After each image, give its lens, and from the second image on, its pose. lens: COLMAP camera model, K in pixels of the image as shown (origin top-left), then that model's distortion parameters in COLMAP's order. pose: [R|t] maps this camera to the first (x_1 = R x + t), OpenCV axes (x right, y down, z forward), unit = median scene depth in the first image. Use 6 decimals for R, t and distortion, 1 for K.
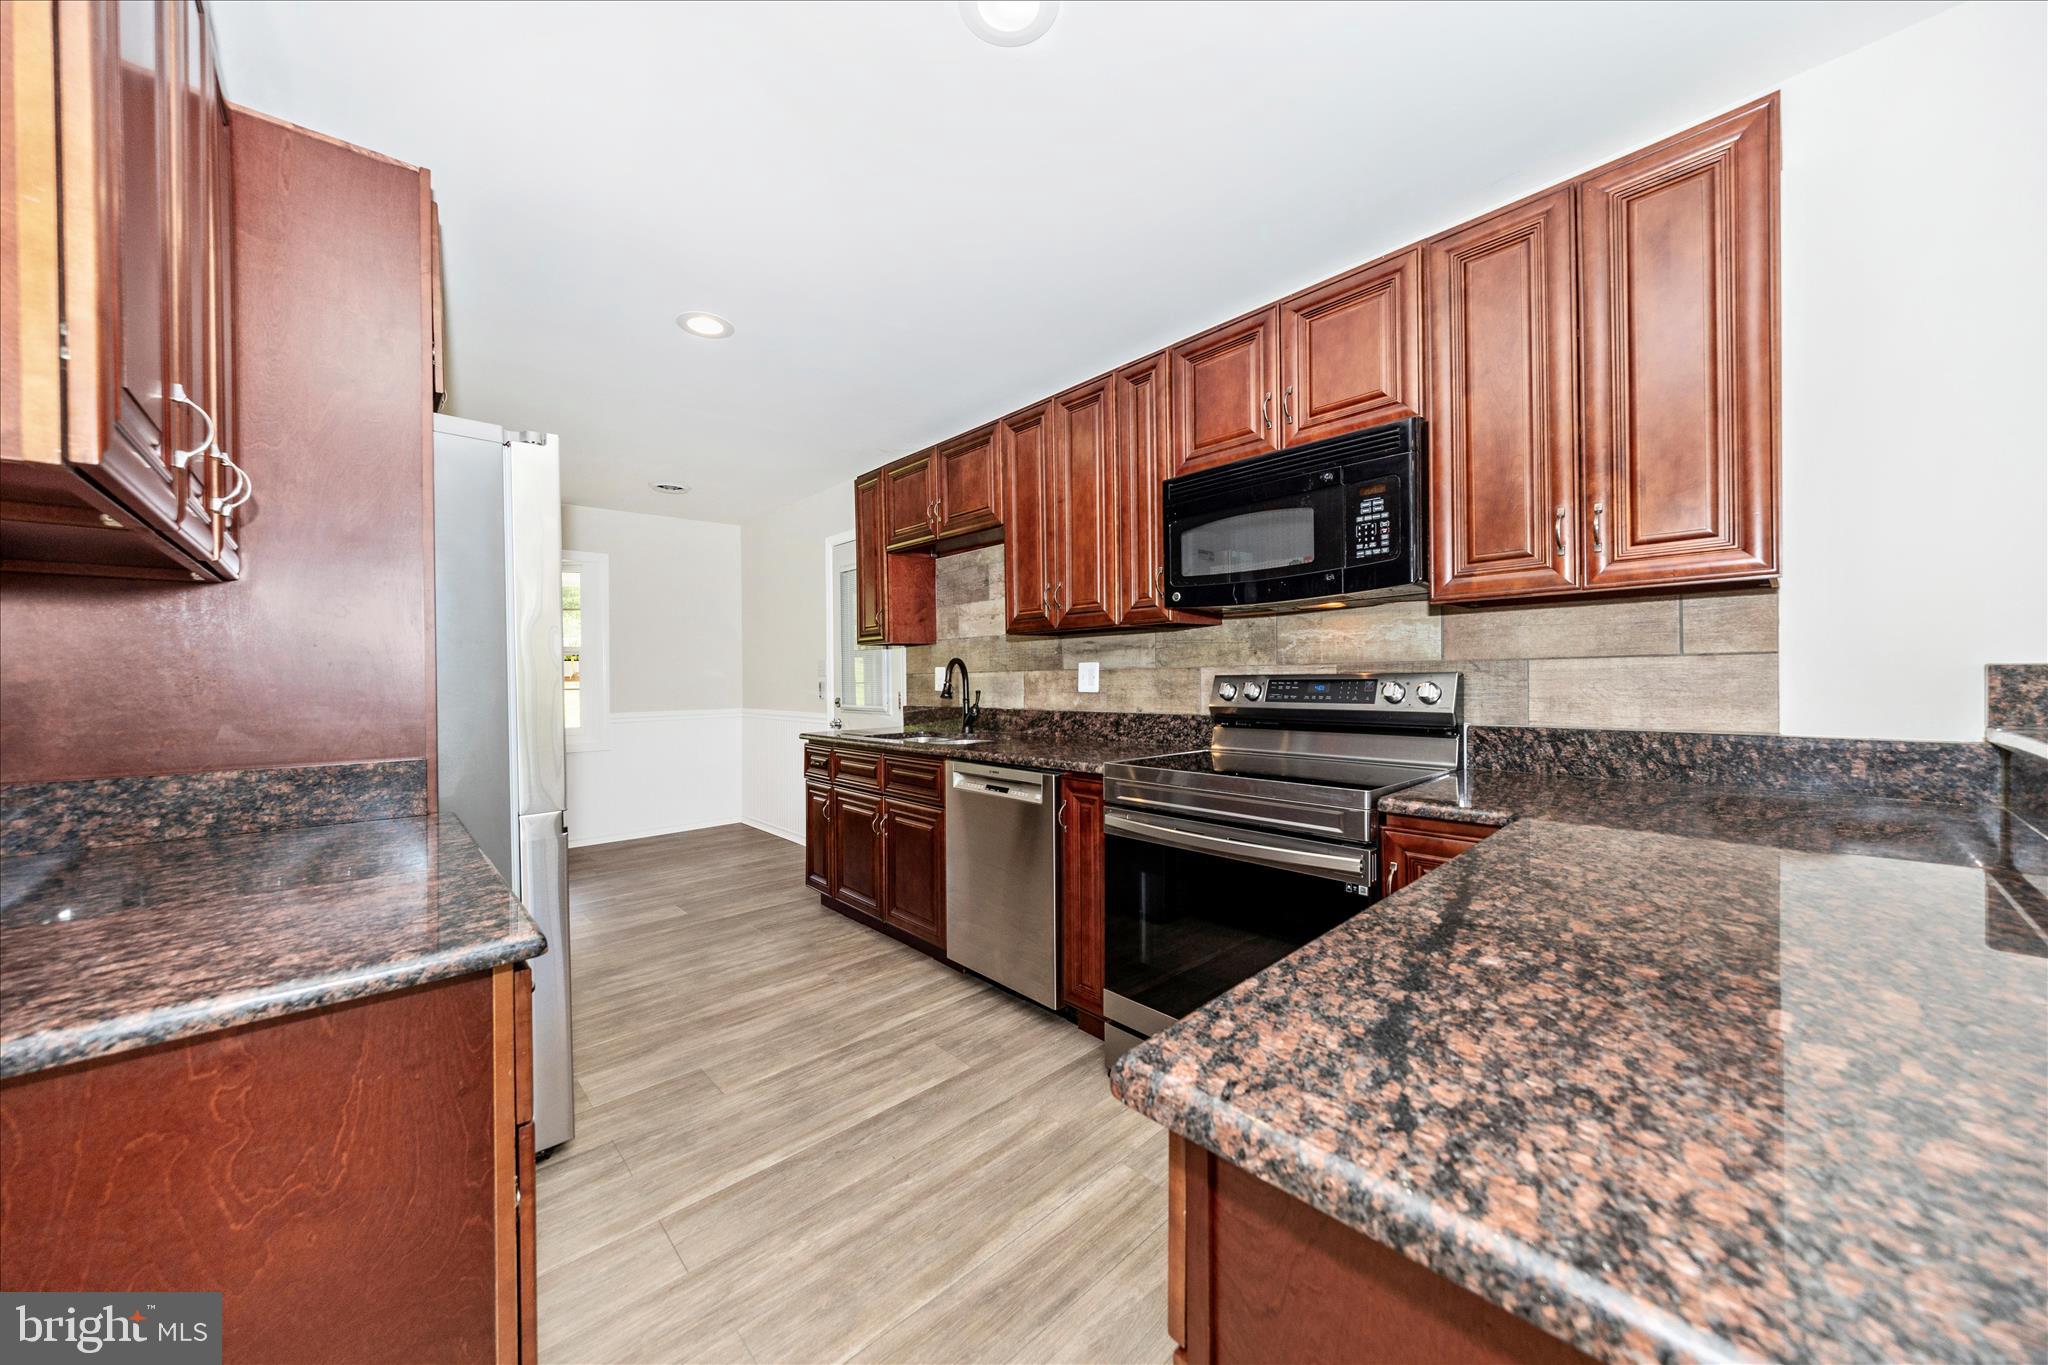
lens RADIAL K [[704.5, 0, 1025.3], [0, 704.5, 680.7], [0, 0, 1]] dist [-0.002540, -0.000335]
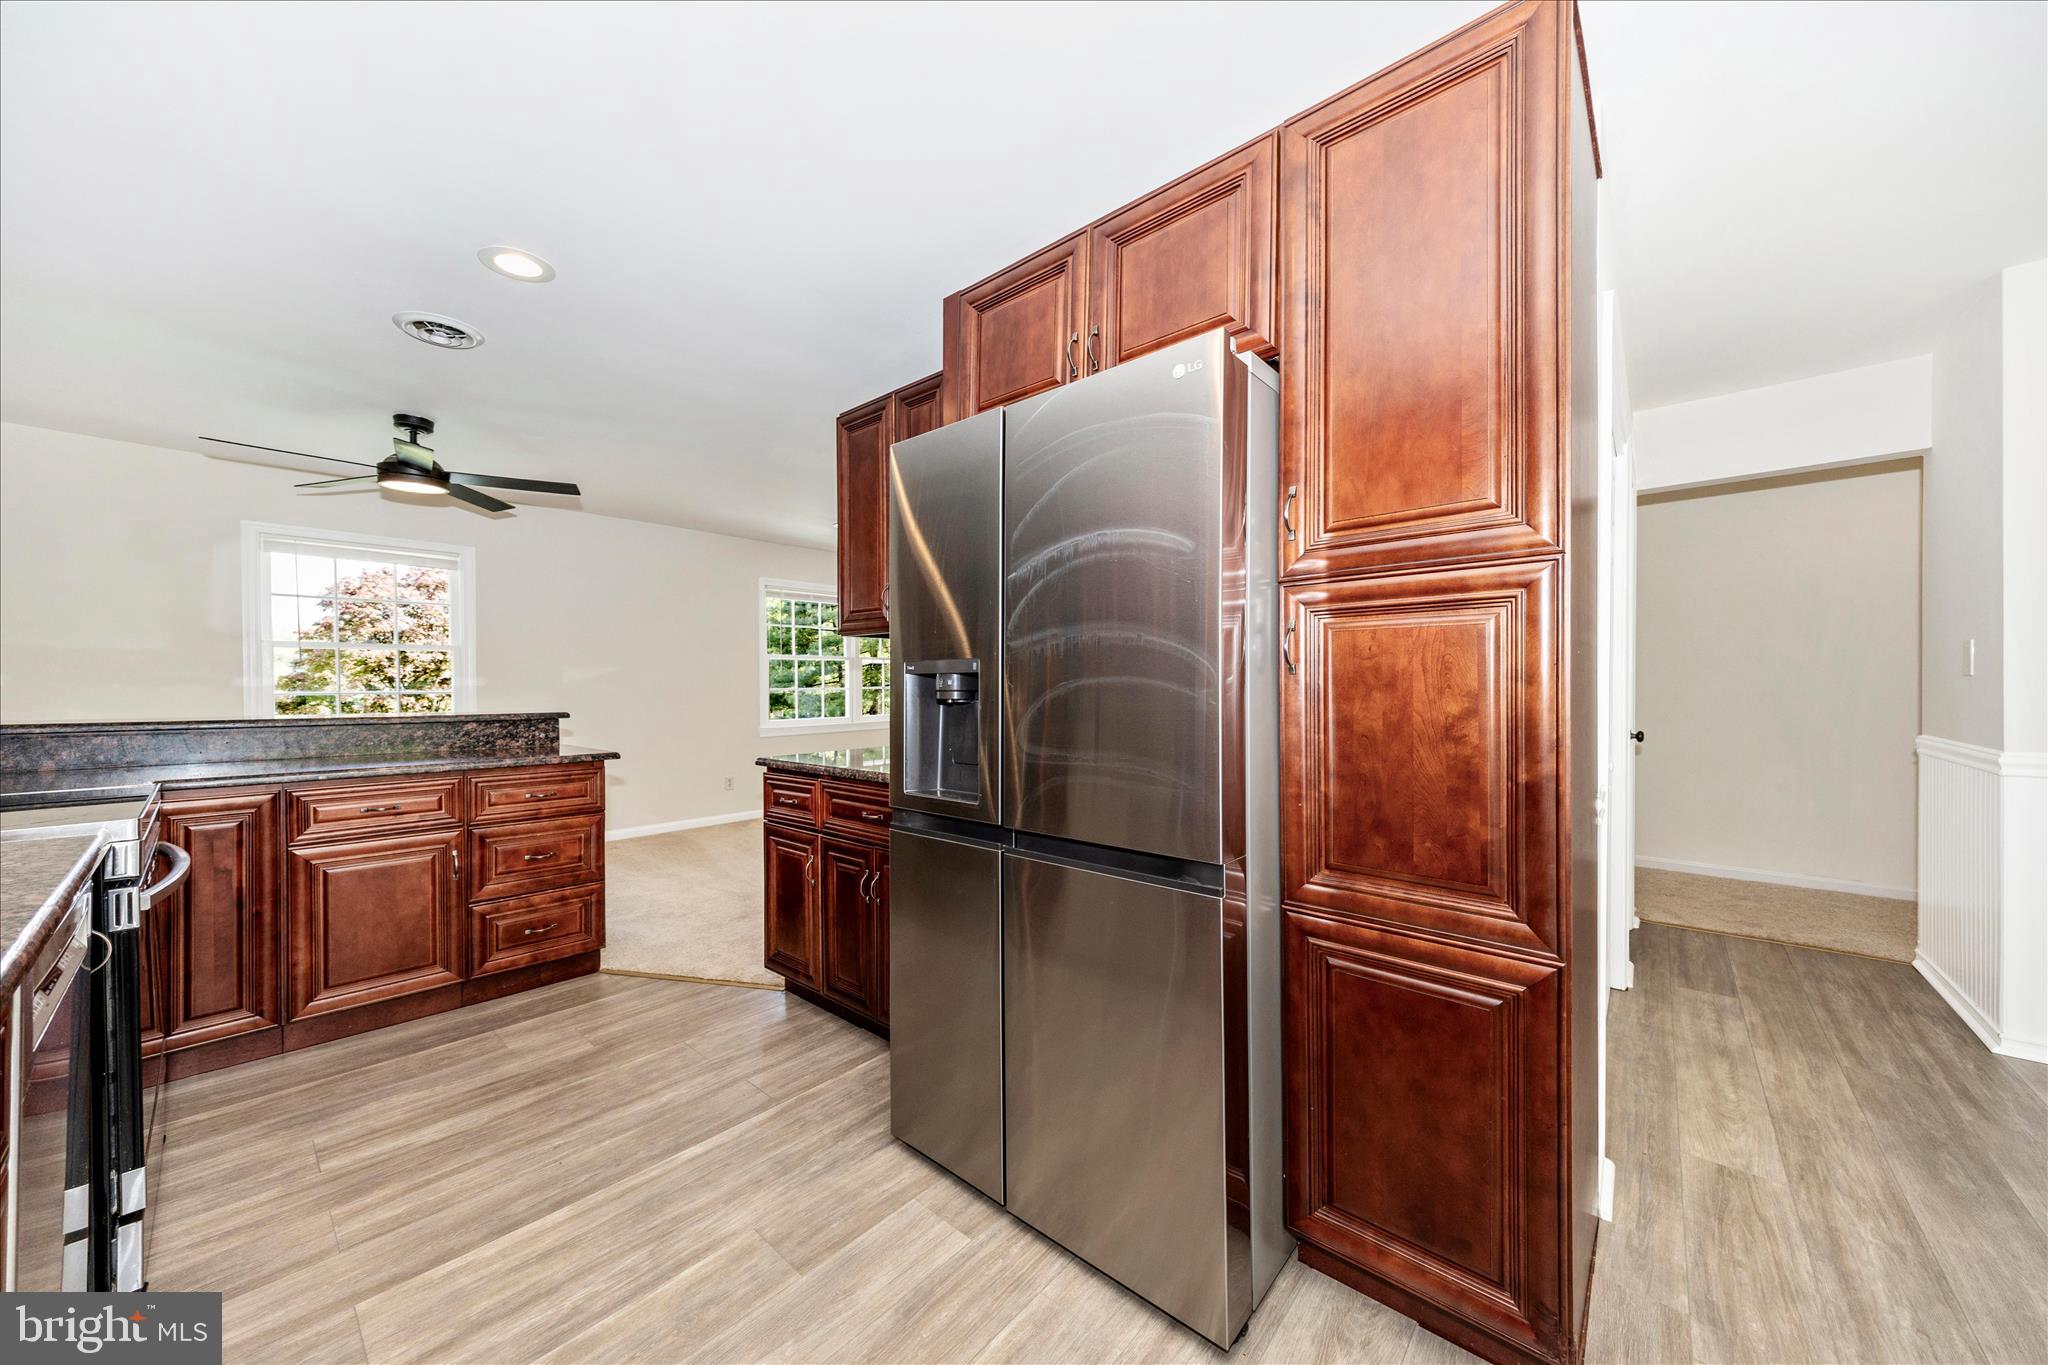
lens RADIAL K [[717.9, 0, 1024.0], [0, 717.9, 682.5], [0, 0, 1]] dist [-0.001121, -0.000047]
pose [[-0.995262, 0.017837, -0.095581, -0.560065], [0.017374, 0.999833, 0.005681, 0.001409], [0.095666, 0.003993, -0.995405, 1.535586]]
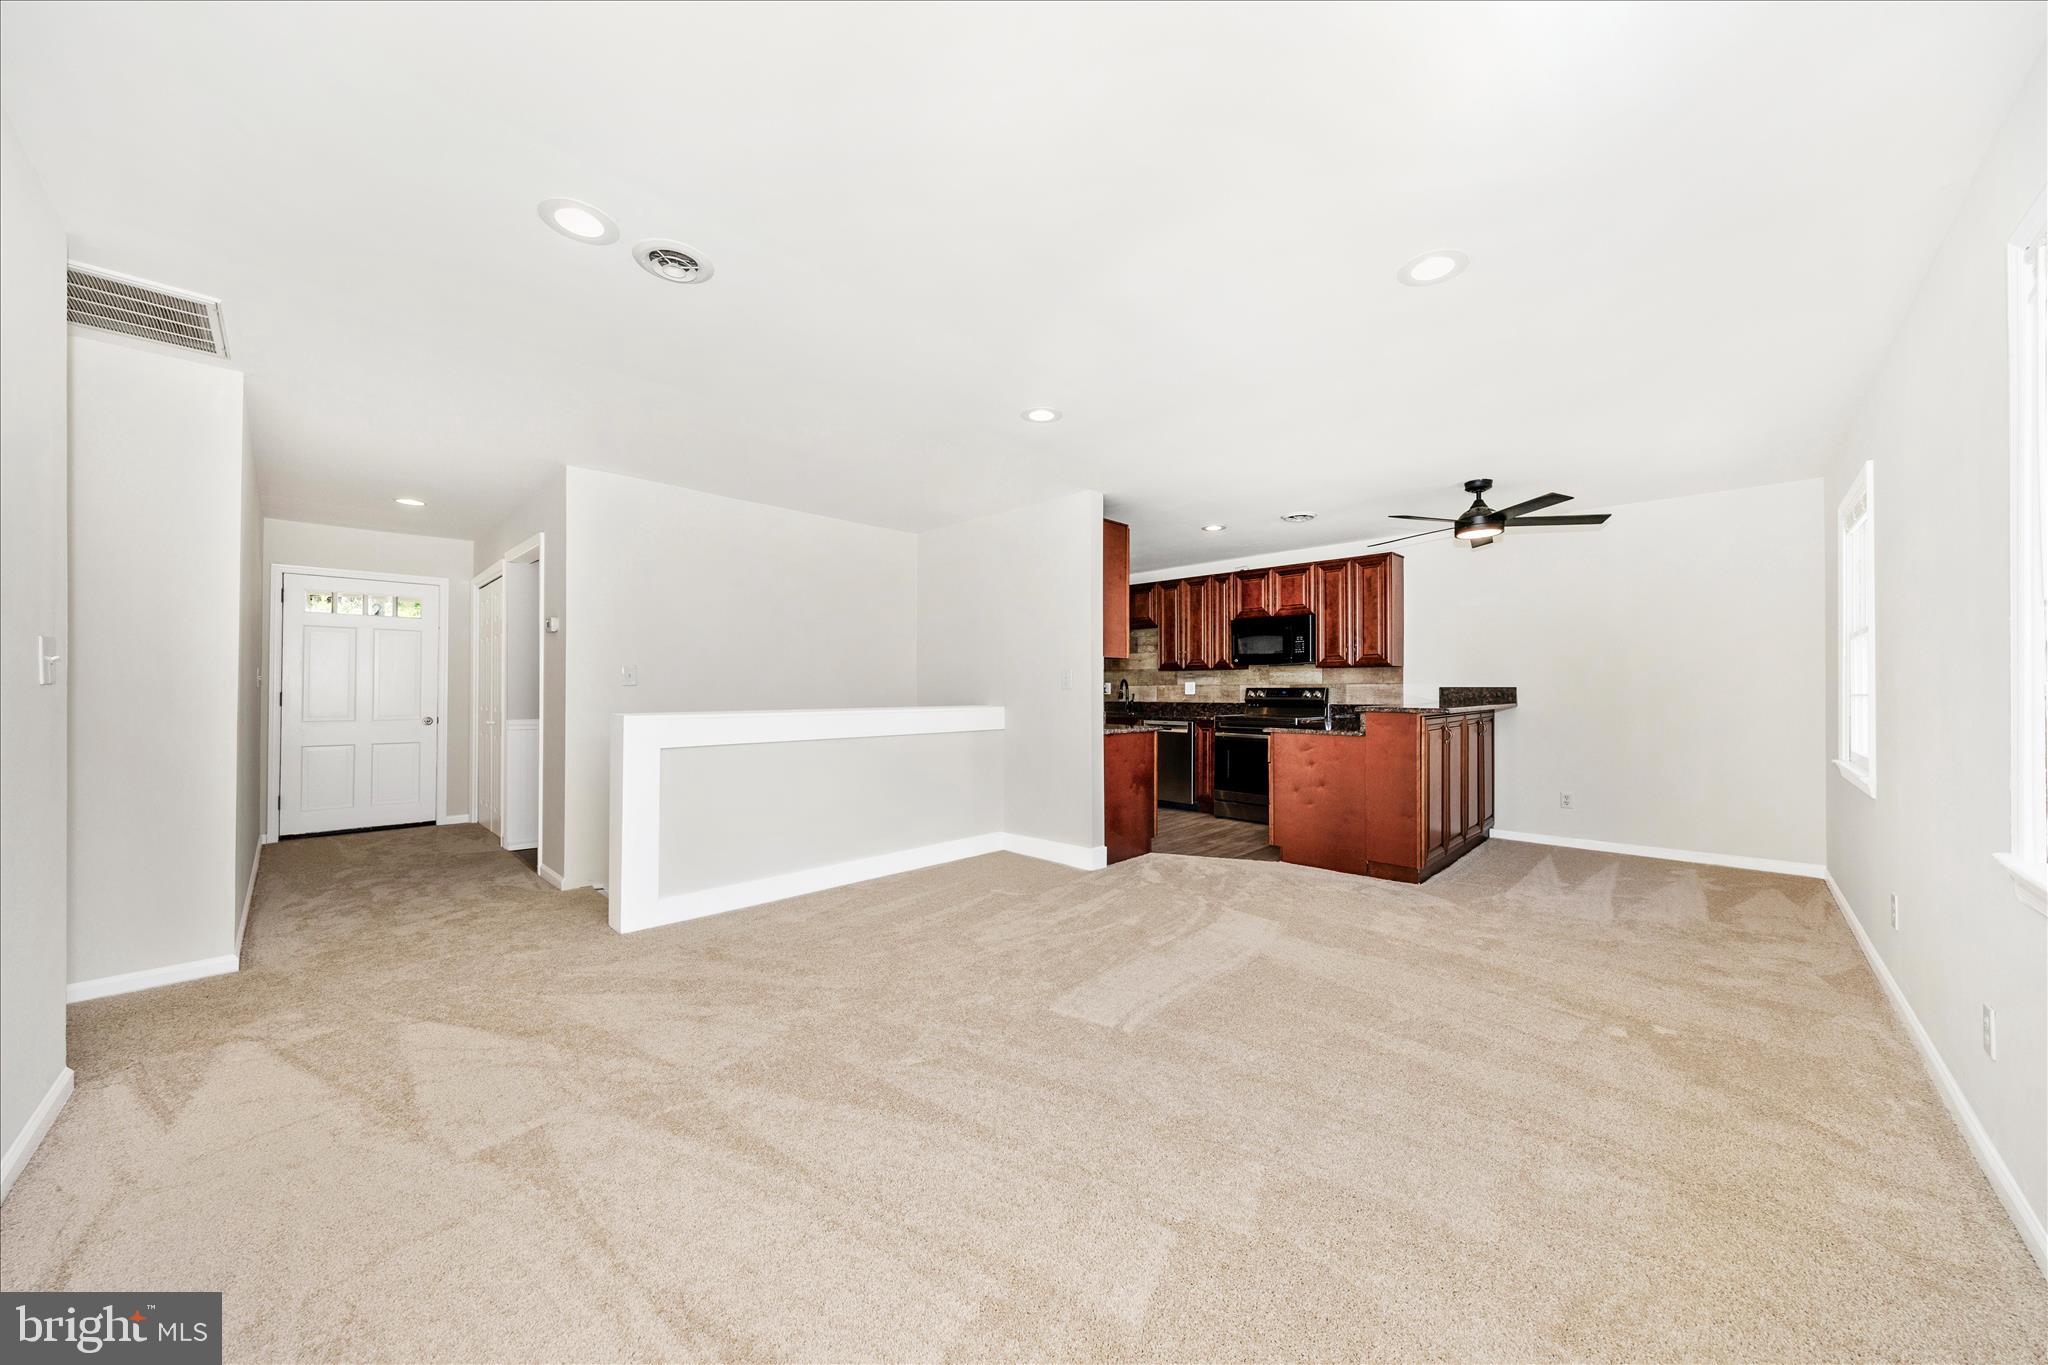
lens RADIAL K [[704.5, 0, 1025.3], [0, 704.5, 680.7], [0, 0, 1]] dist [-0.002540, -0.000335]
pose [[0.998924, 0.016189, 0.043470, -0.759799], [-0.015419, 0.999719, -0.017980, 0.028445], [-0.043749, 0.017290, 0.998893, -1.820107]]
